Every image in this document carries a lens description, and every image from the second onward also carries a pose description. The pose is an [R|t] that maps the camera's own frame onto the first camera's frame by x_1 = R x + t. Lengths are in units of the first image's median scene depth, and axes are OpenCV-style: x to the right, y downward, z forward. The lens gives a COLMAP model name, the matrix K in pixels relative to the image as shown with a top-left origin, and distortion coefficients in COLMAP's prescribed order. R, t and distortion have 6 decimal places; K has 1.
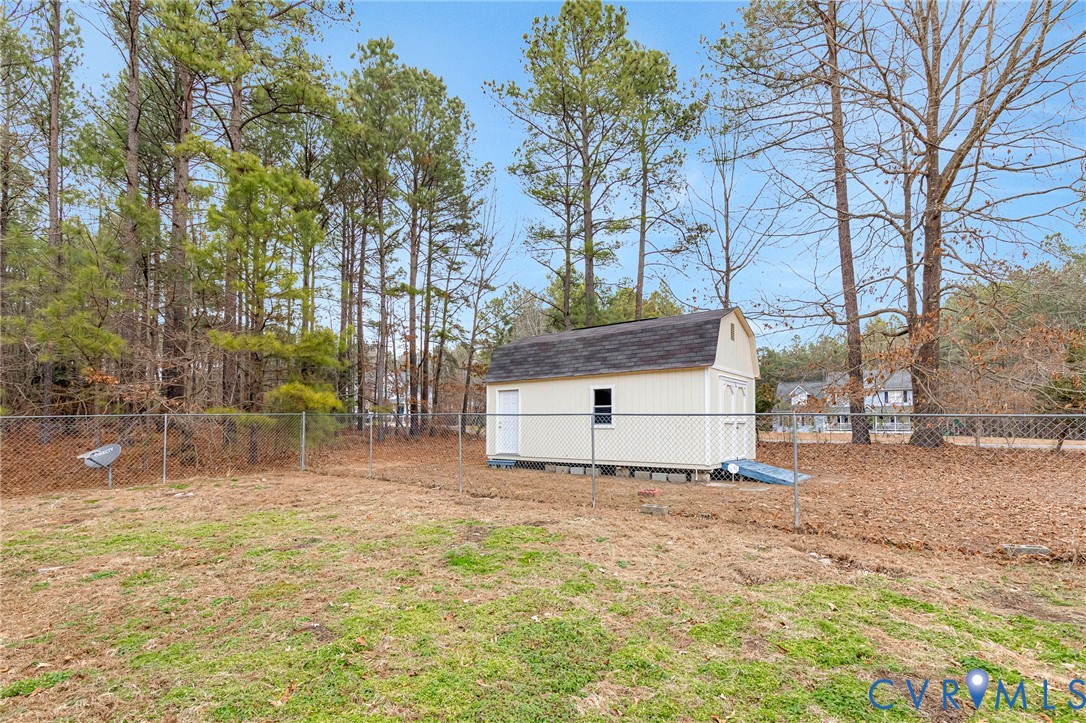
lens RADIAL K [[512.8, 0, 540.9], [0, 512.8, 404.1], [0, 0, 1]] dist [0.004357, -0.002053]
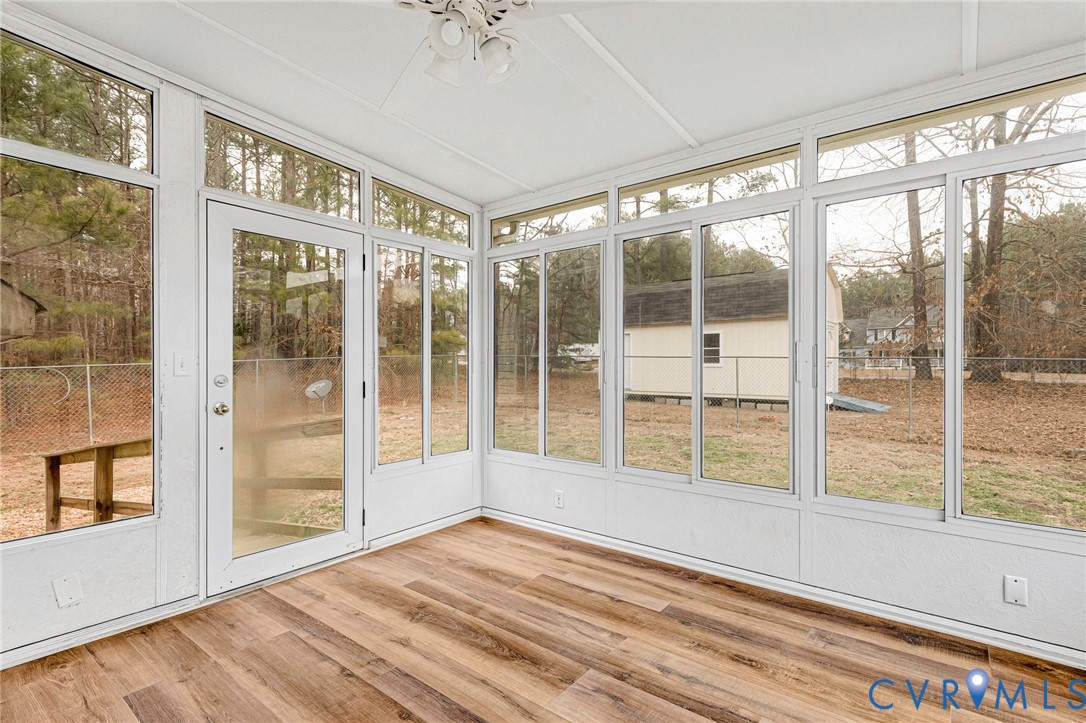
lens RADIAL K [[512.8, 0, 546.9], [0, 512.8, 362.6], [0, 0, 1]] dist [0.004357, -0.002053]
pose [[0.999257, -0.003301, -0.038388, -0.199104], [0.004960, 0.999054, 0.043214, -0.014973], [0.038209, -0.043373, 0.998328, -0.191540]]
